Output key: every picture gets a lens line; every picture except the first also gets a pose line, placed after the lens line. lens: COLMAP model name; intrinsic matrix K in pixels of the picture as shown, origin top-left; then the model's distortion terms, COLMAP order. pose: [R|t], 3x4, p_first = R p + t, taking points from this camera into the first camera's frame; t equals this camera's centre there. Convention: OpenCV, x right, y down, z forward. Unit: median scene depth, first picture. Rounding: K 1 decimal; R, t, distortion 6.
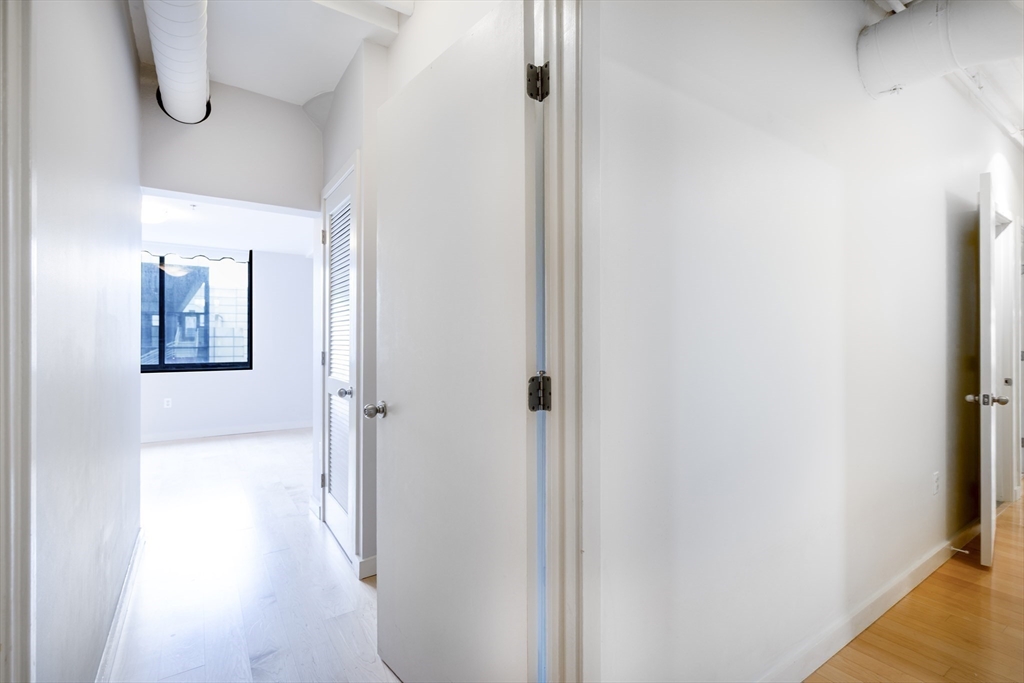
lens RADIAL K [[467.5, 0, 514.8], [0, 467.5, 339.5], [0, 0, 1]] dist [-0.004639, 0.000536]
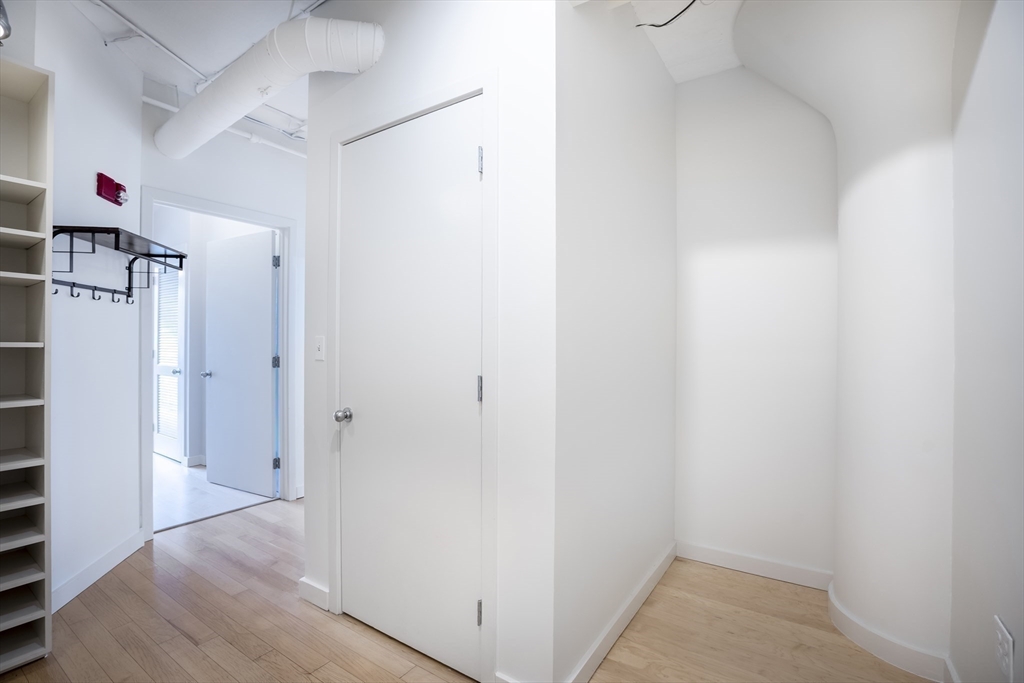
lens RADIAL K [[467.5, 0, 514.8], [0, 467.5, 339.5], [0, 0, 1]] dist [-0.004639, 0.000536]
pose [[0.926918, 0.010067, 0.375128, 0.243992], [-0.010569, 0.999944, -0.000721, -0.033315], [-0.375114, -0.003296, 0.926973, -1.679129]]
